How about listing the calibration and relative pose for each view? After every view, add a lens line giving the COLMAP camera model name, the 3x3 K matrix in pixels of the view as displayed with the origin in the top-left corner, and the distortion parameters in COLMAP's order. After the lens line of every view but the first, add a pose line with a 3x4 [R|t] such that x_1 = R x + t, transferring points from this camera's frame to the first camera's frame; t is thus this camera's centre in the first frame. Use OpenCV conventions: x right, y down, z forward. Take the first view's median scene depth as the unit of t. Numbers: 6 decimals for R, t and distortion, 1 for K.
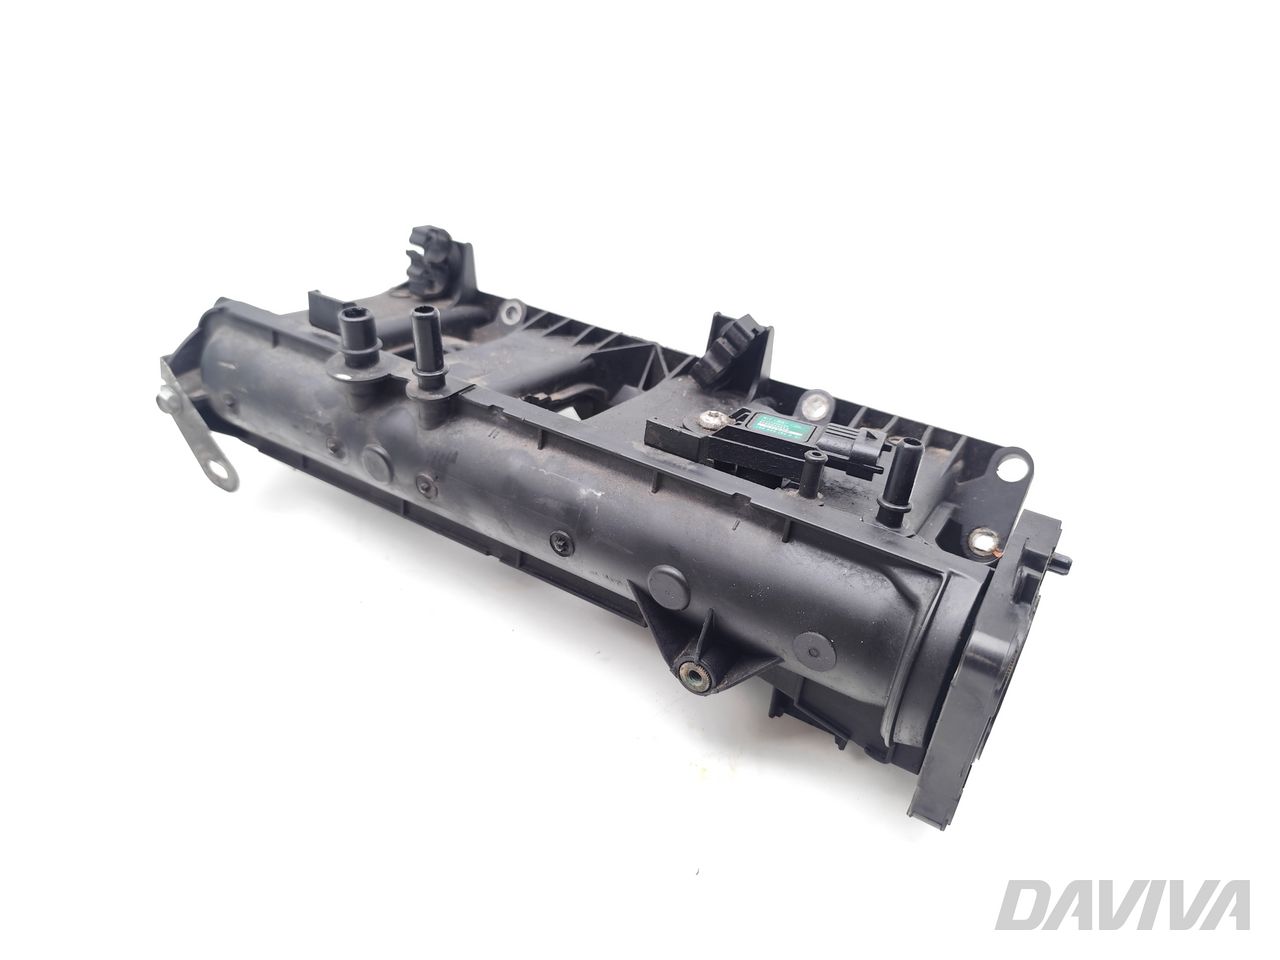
lens RADIAL K [[860.4, 0, 647.7], [0, 860.4, 479.5], [0, 0, 1]] dist [0.056537, -0.001683]
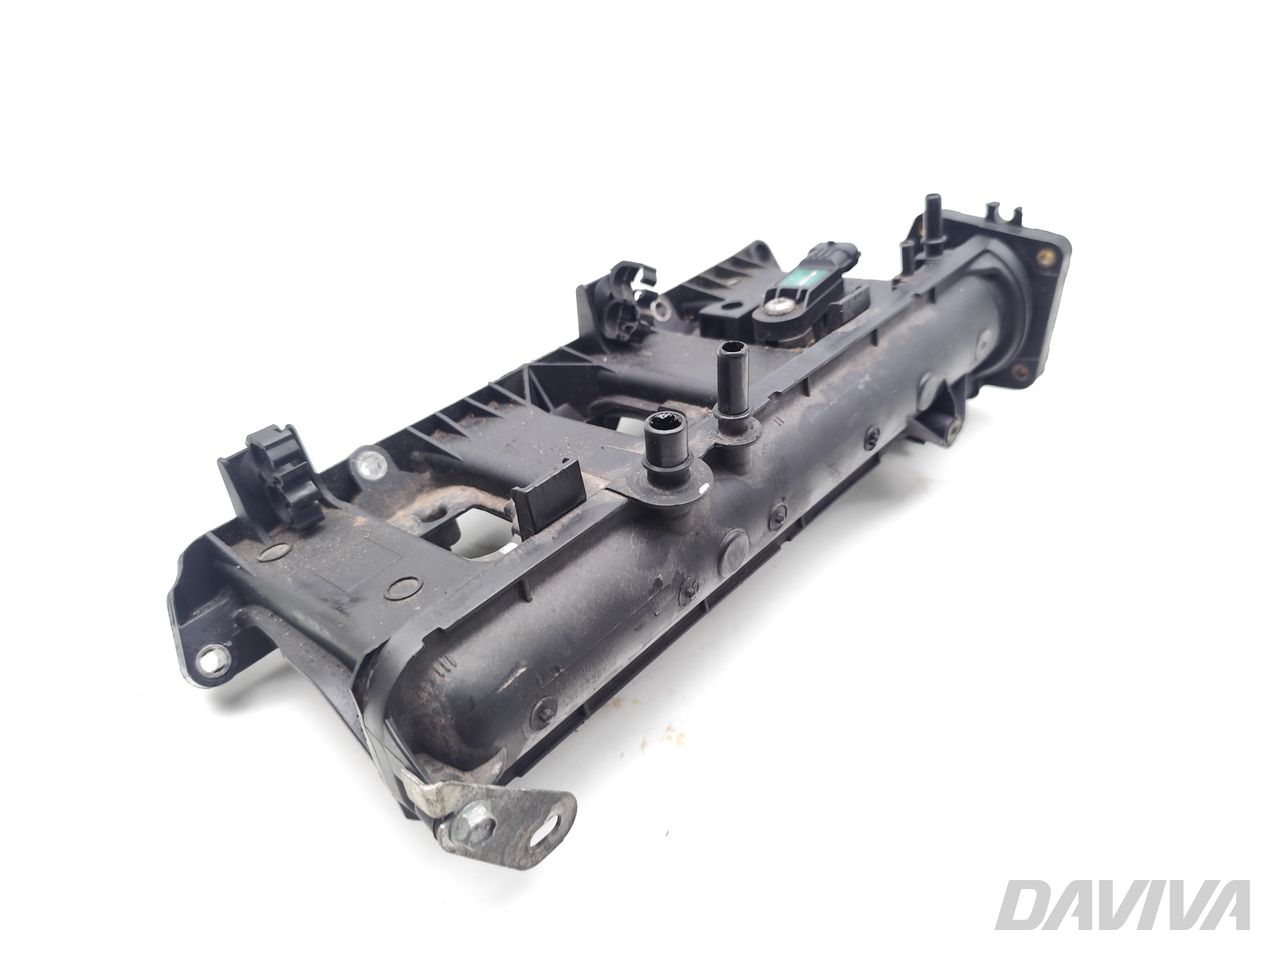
lens RADIAL K [[860.4, 0, 647.7], [0, 860.4, 479.5], [0, 0, 1]] dist [0.056537, -0.001683]
pose [[0.198512, -0.626333, 0.753856, -0.902199], [0.606469, 0.682724, 0.407533, -0.453751], [-0.769927, 0.376290, 0.515381, 0.586959]]
